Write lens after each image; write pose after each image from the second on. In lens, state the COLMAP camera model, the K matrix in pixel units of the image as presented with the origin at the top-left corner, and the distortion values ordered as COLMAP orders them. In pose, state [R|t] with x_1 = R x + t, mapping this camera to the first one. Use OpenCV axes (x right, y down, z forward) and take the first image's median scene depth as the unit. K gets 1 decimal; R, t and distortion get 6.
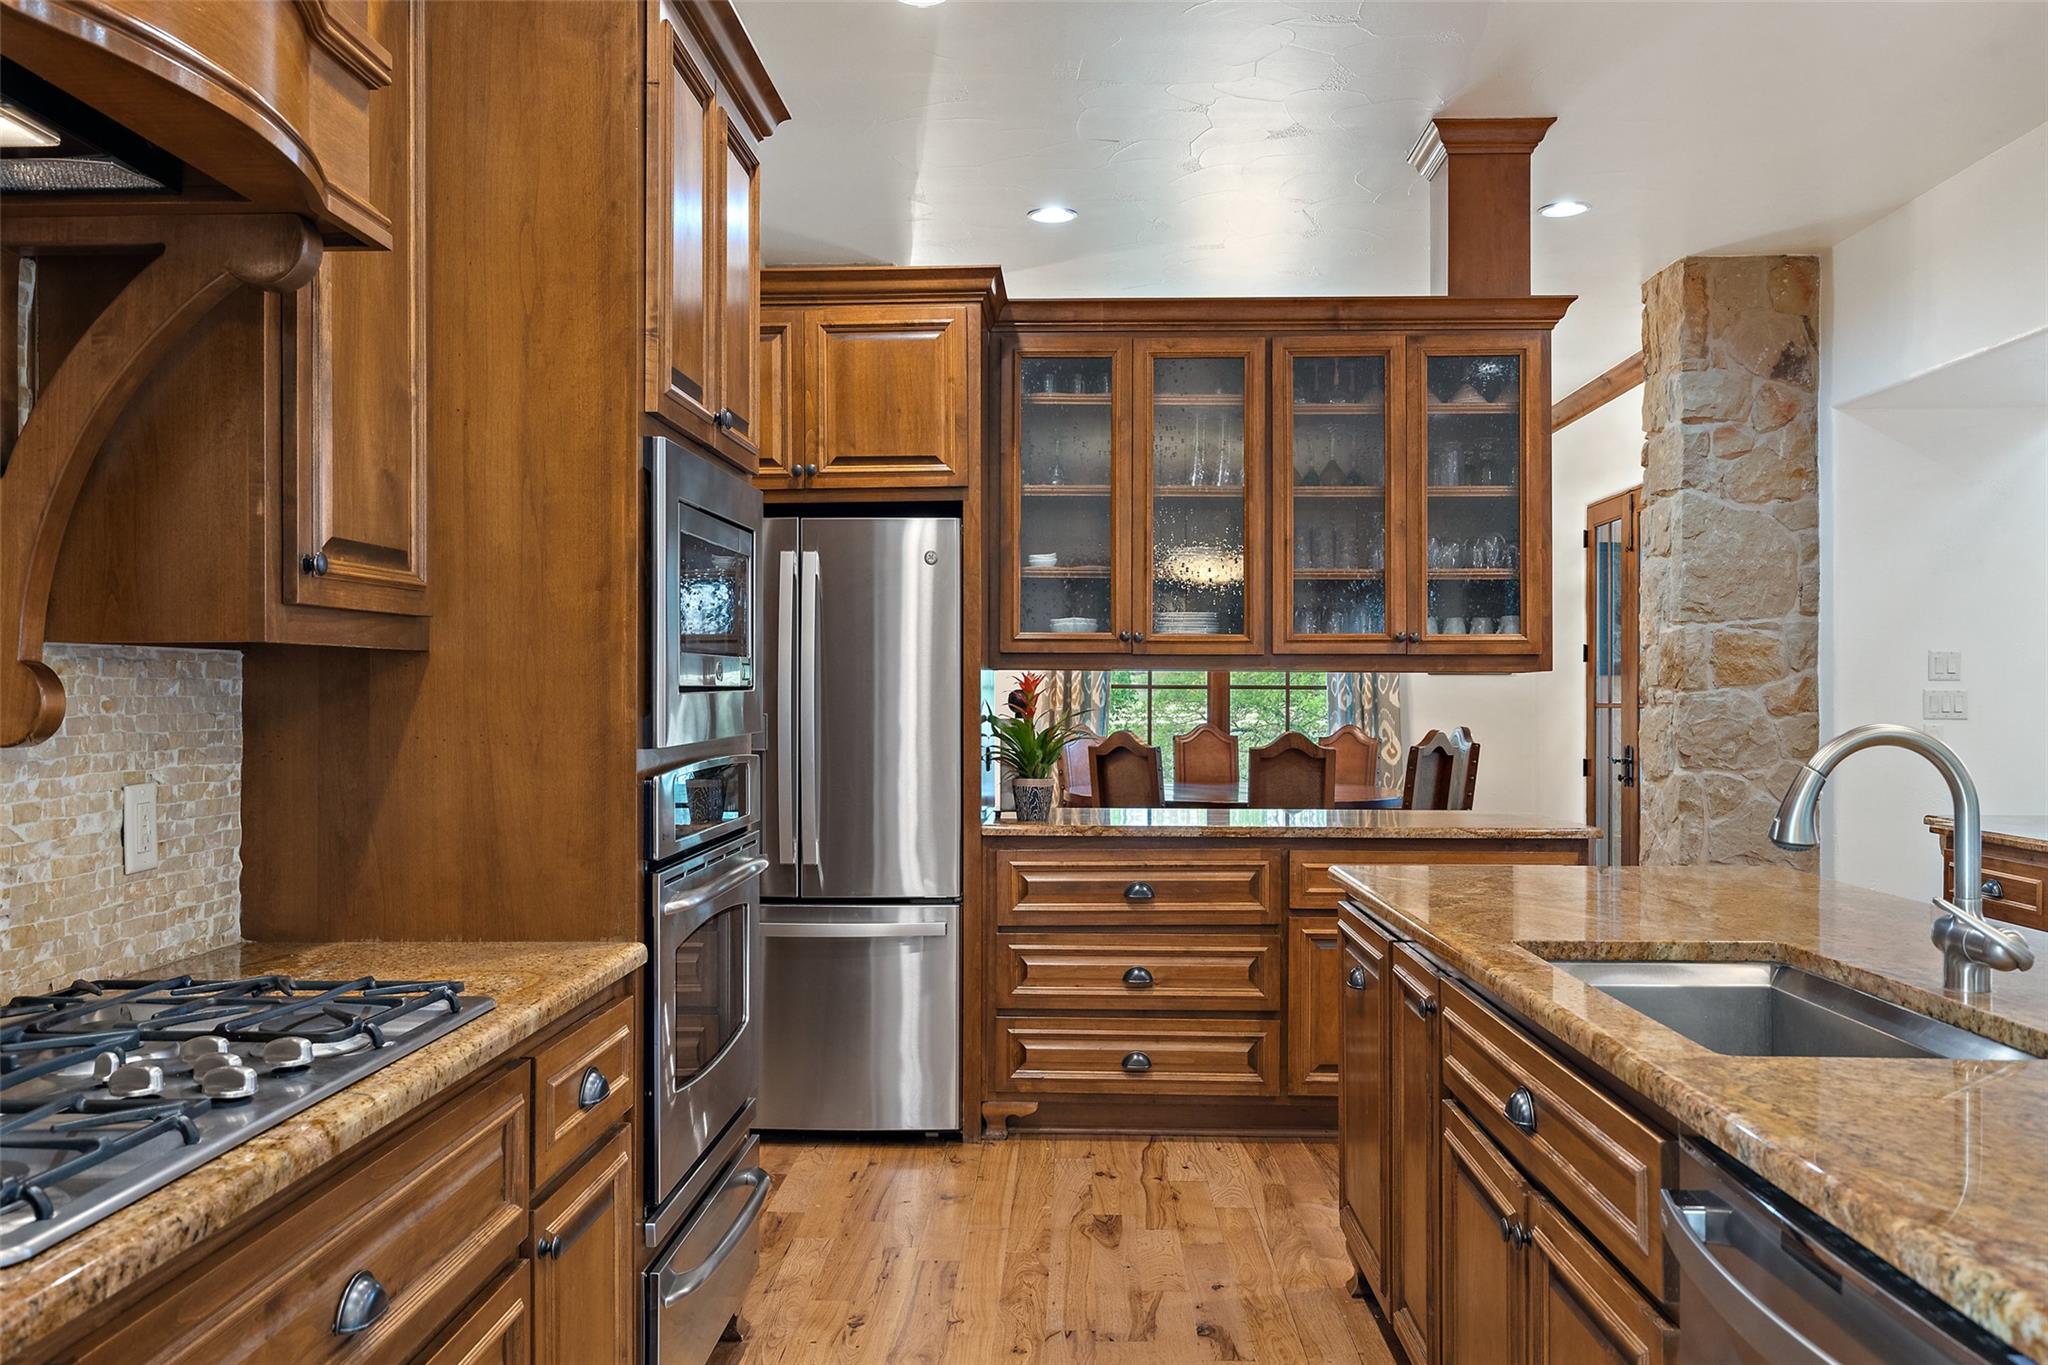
lens RADIAL K [[1651.4, 0, 1024.4], [0, 1651.4, 685.5], [0, 0, 1]] dist [0.010597, 0.001344]
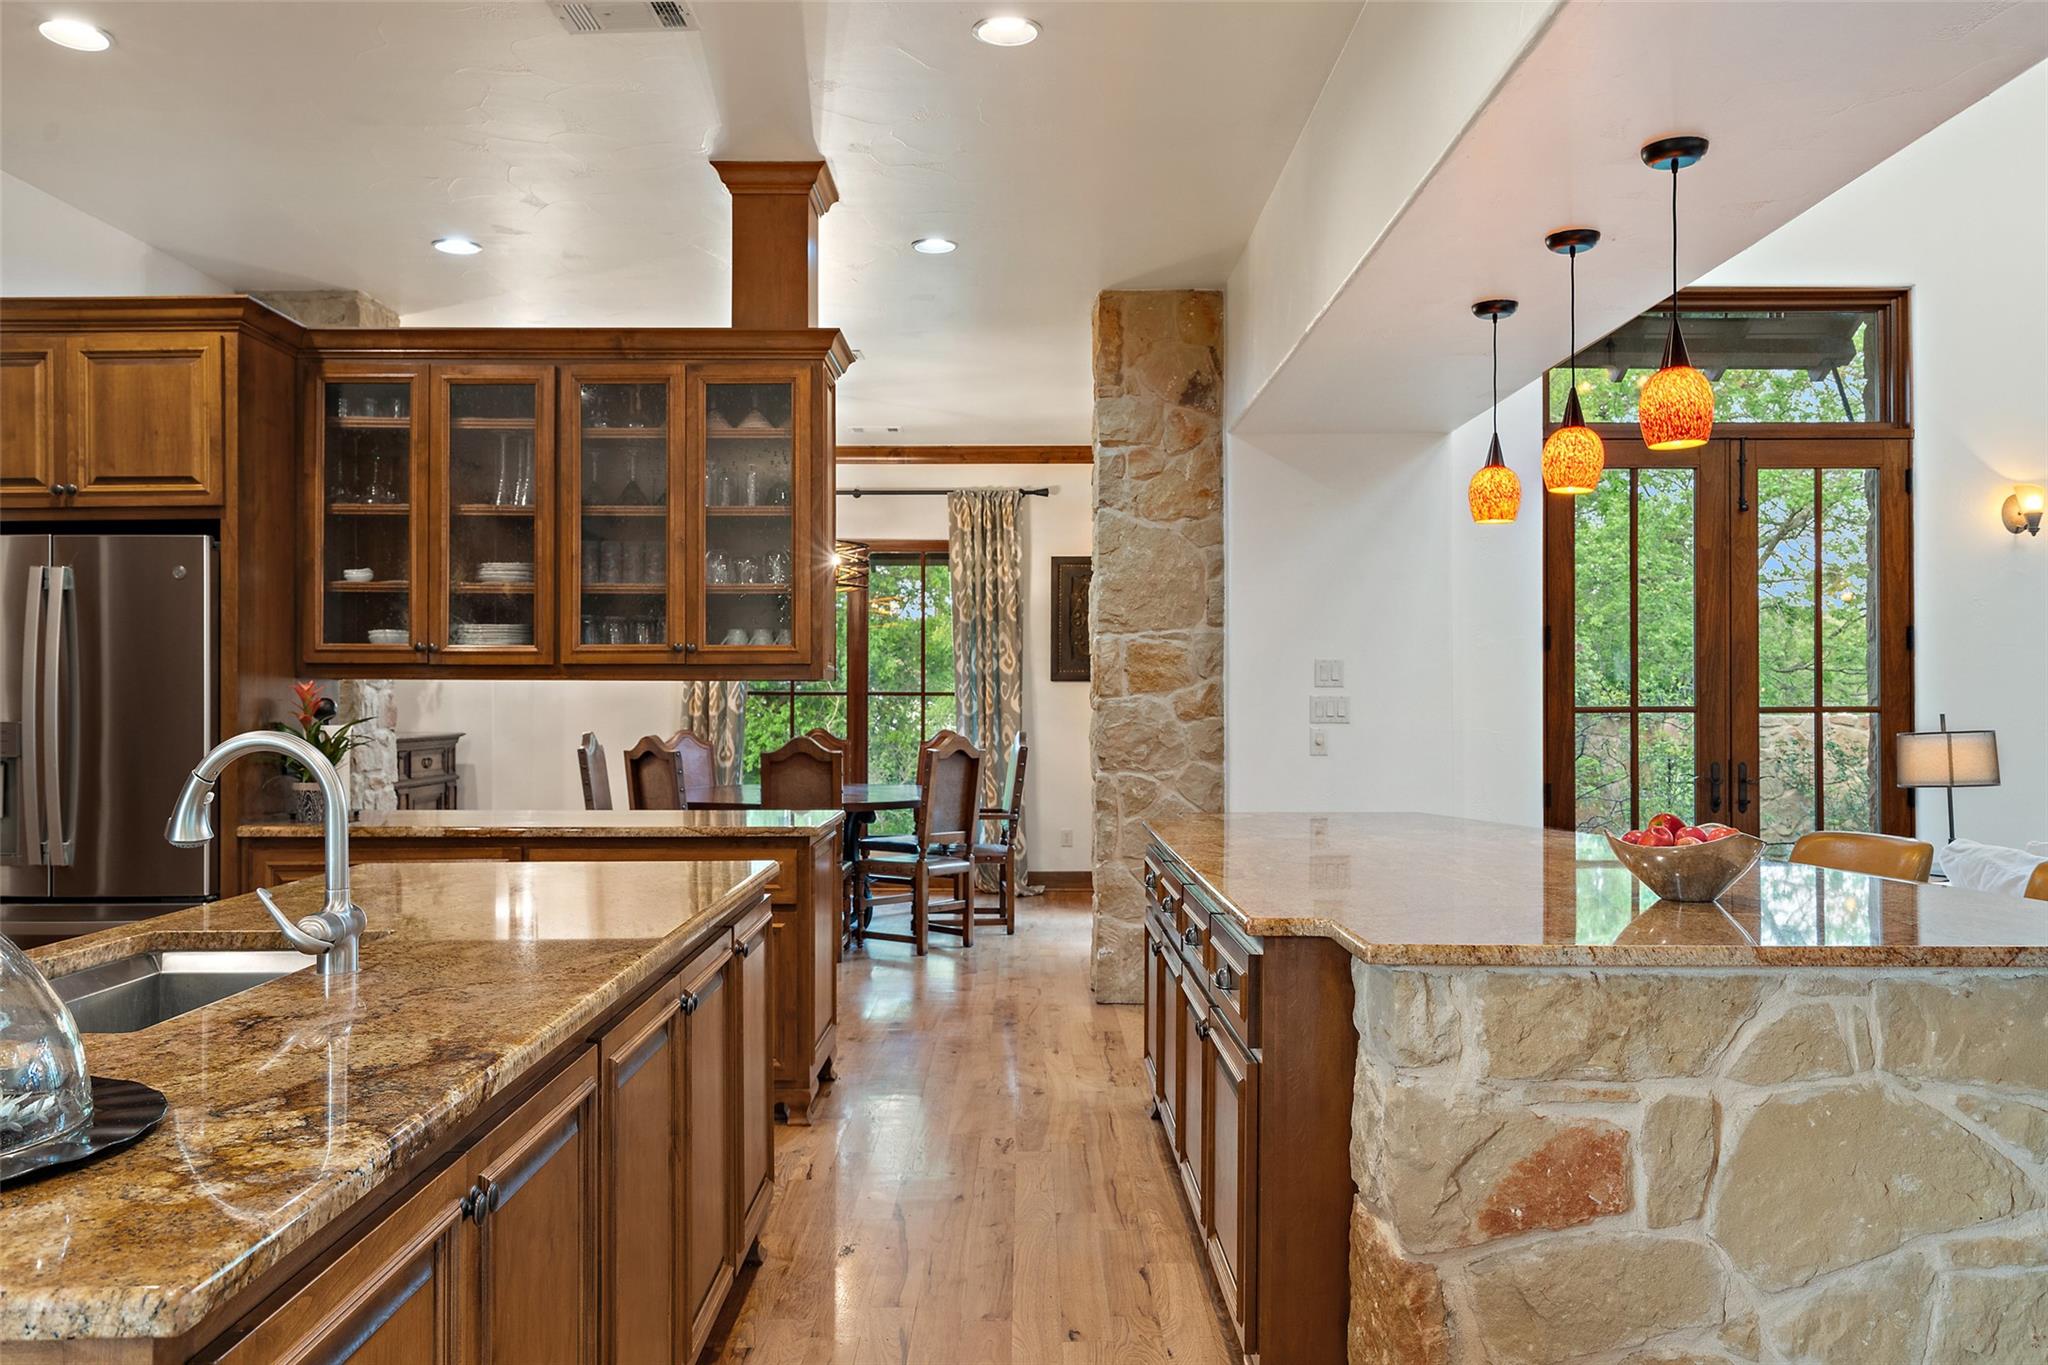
lens RADIAL K [[1590.2, 0, 1022.4], [0, 1590.2, 687.4], [0, 0, 1]] dist [0.014708, -0.000825]
pose [[0.999495, -0.002404, 0.031670, 0.317141], [0.002490, 0.999993, -0.002697, -0.000426], [-0.031663, 0.002775, 0.999495, -0.023323]]
